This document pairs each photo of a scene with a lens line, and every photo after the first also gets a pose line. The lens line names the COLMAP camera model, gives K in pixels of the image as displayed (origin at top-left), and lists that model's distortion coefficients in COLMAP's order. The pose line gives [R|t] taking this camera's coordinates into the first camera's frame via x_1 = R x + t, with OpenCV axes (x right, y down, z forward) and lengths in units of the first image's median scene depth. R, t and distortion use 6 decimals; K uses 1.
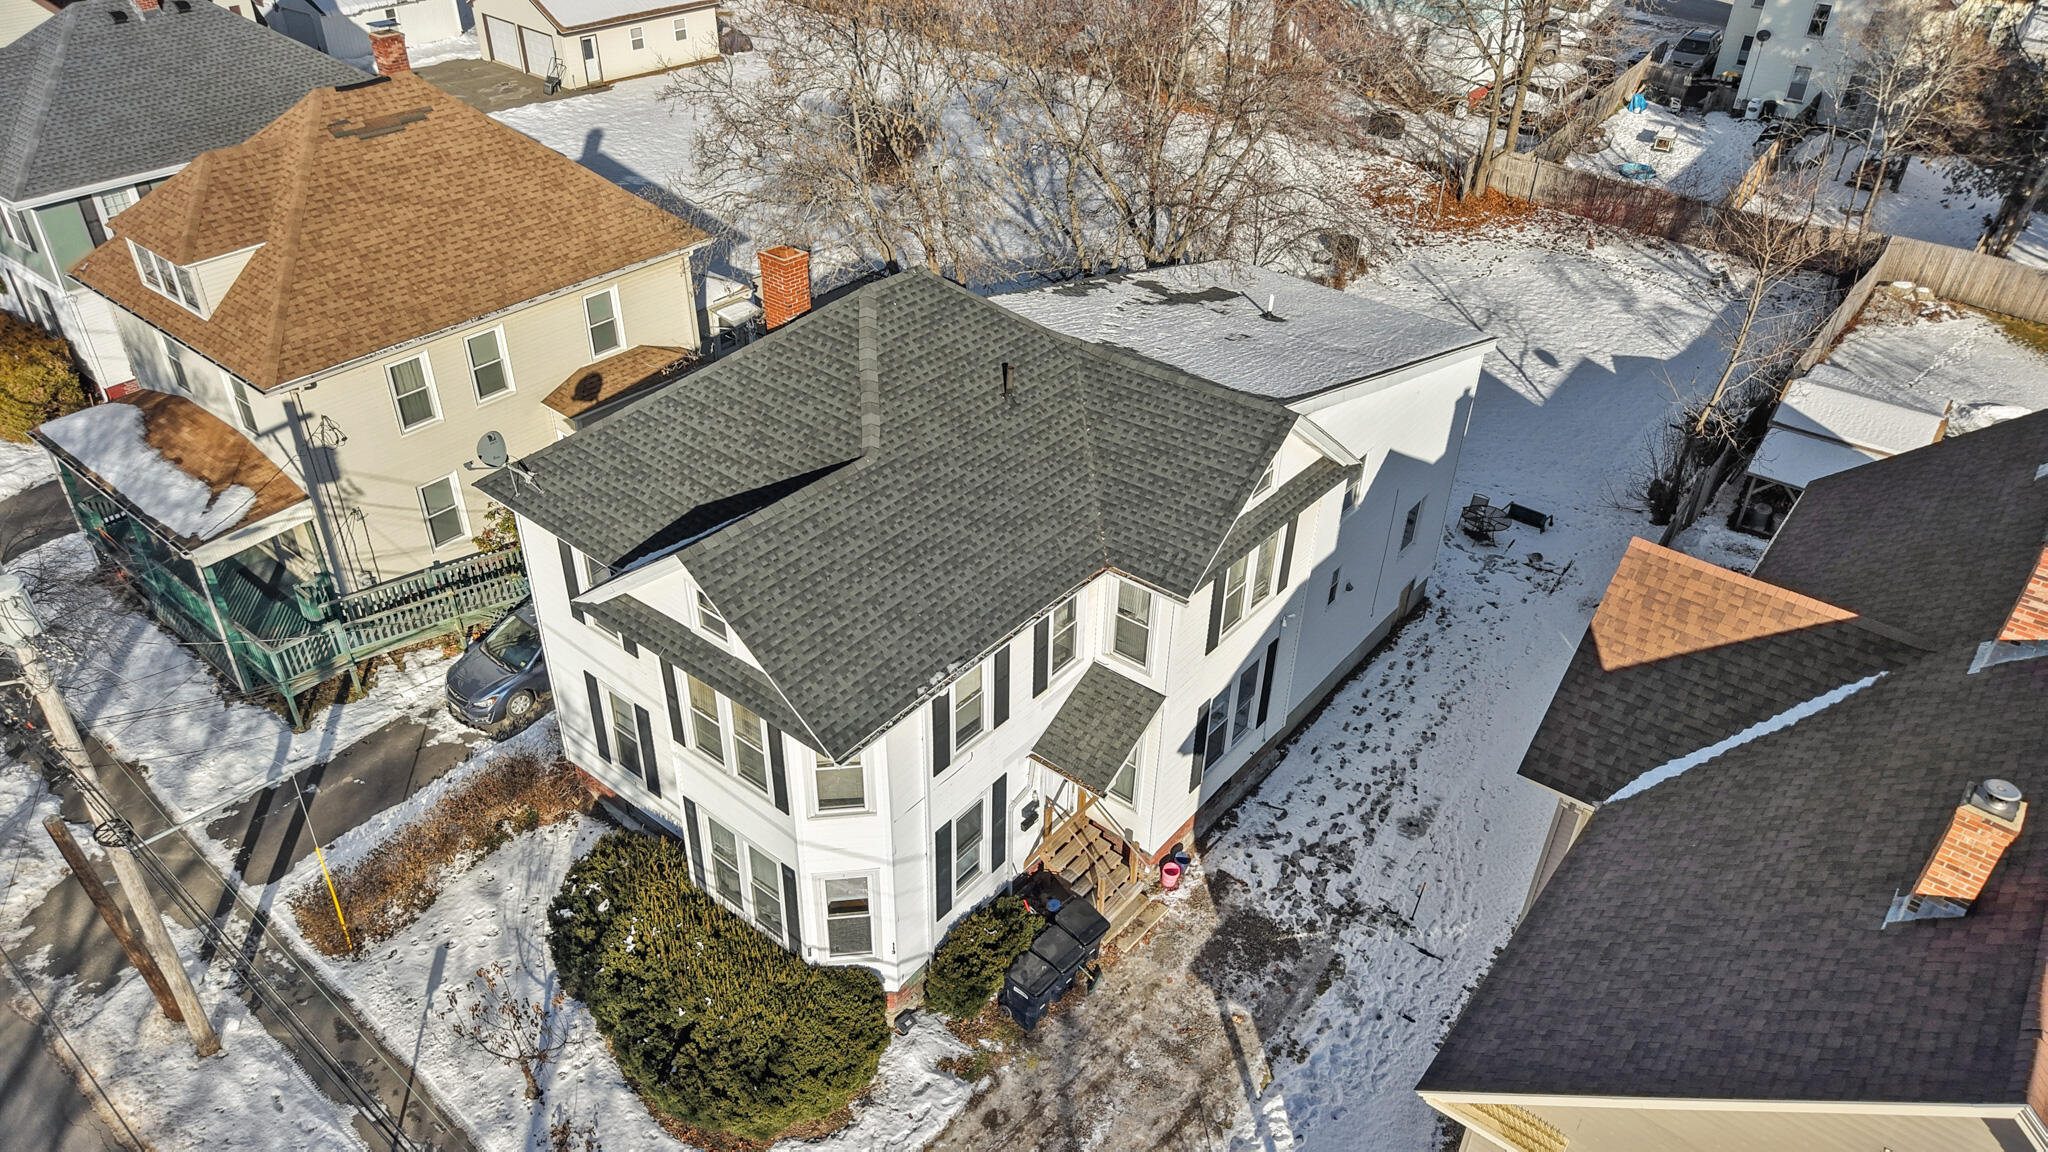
lens RADIAL K [[1372.5, 0, 1016.2], [0, 1372.5, 572.0], [0, 0, 1]] dist [0.006219, 0.001865]
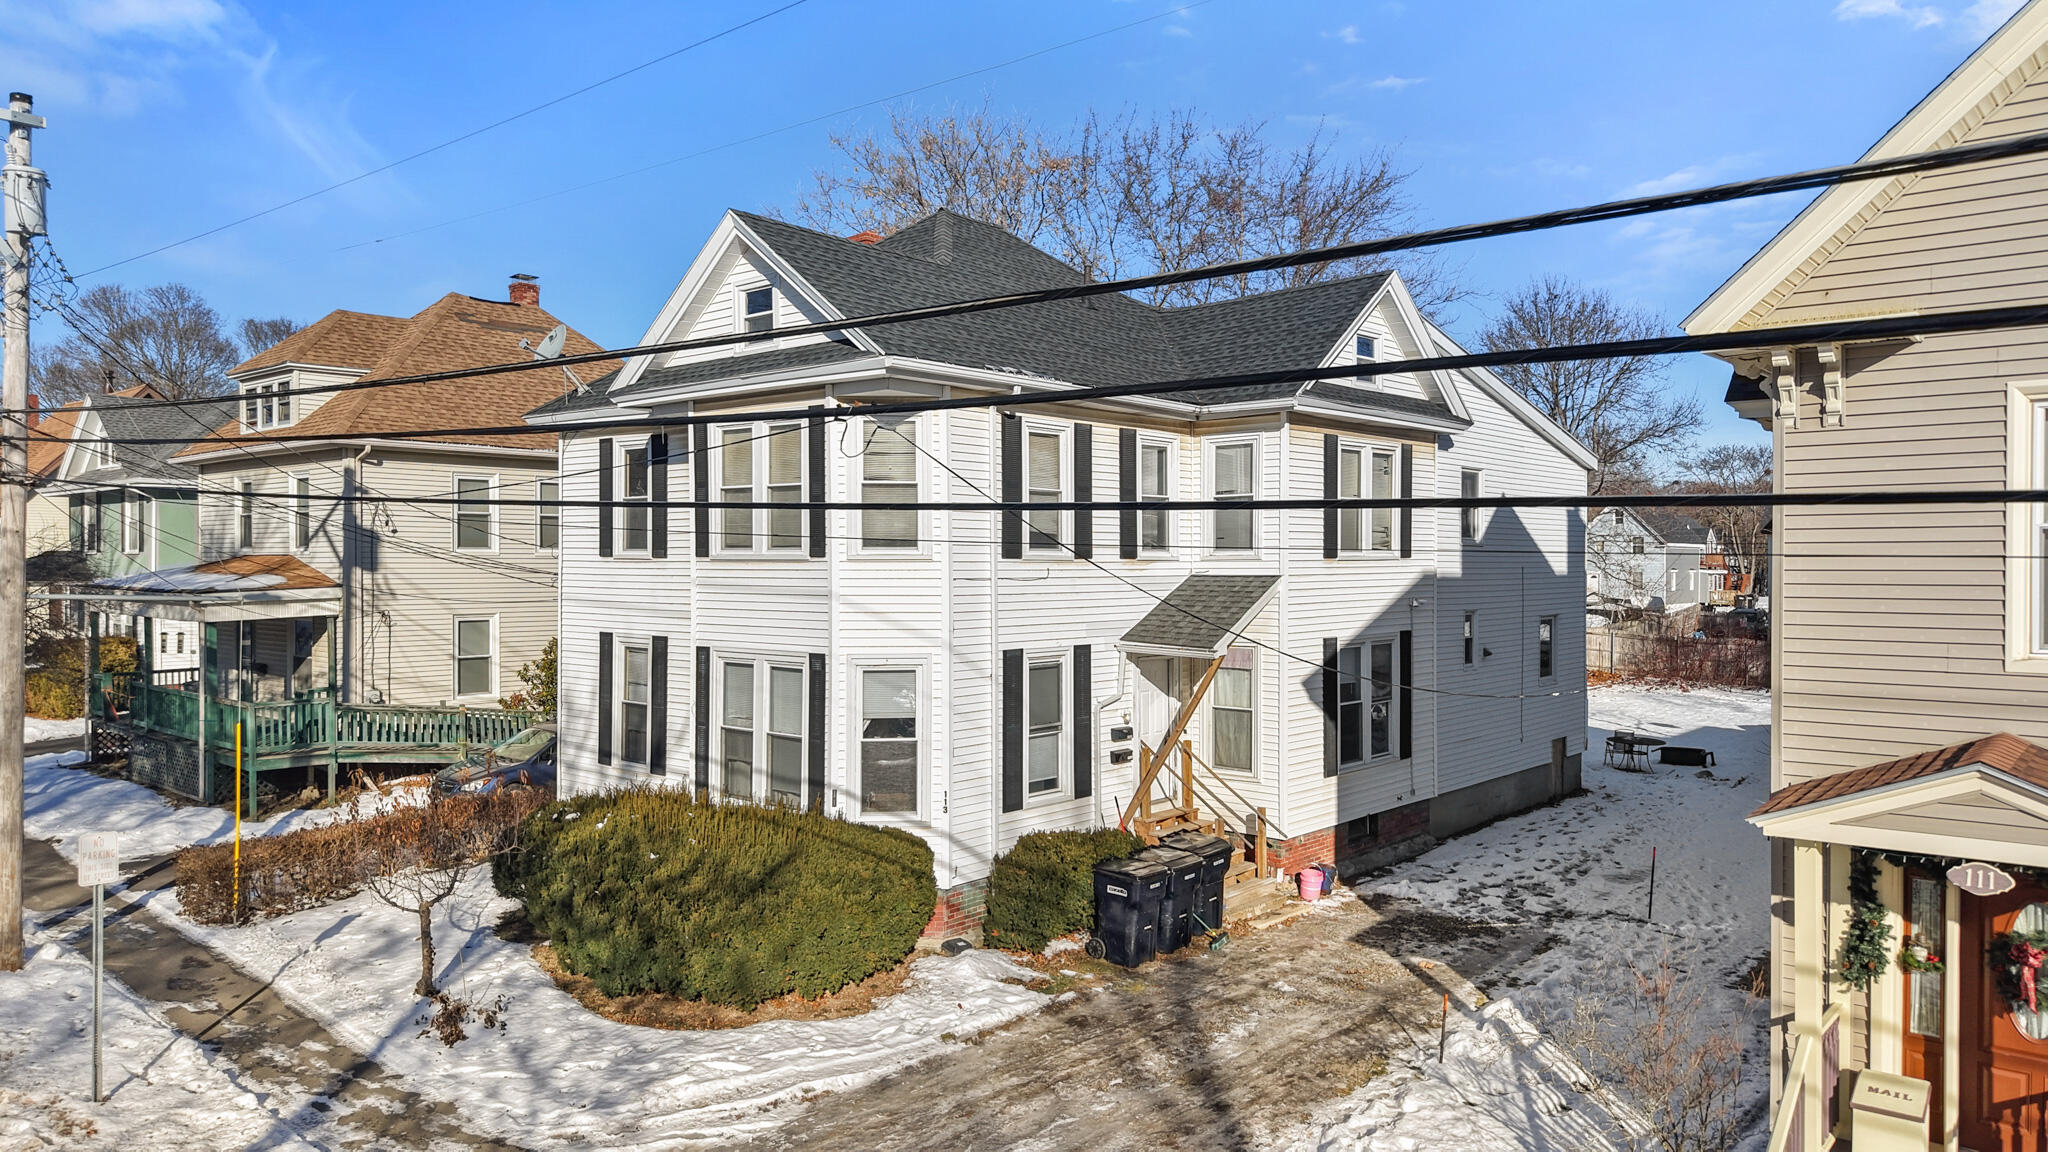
lens RADIAL K [[1371.7, 0, 1022.1], [0, 1371.7, 567.2], [0, 0, 1]] dist [0.018655, -0.020733]
pose [[0.998744, -0.020116, -0.045896, -0.008414], [-0.008959, 0.829451, -0.558508, 0.476453], [0.049303, 0.558217, 0.828229, 0.251943]]
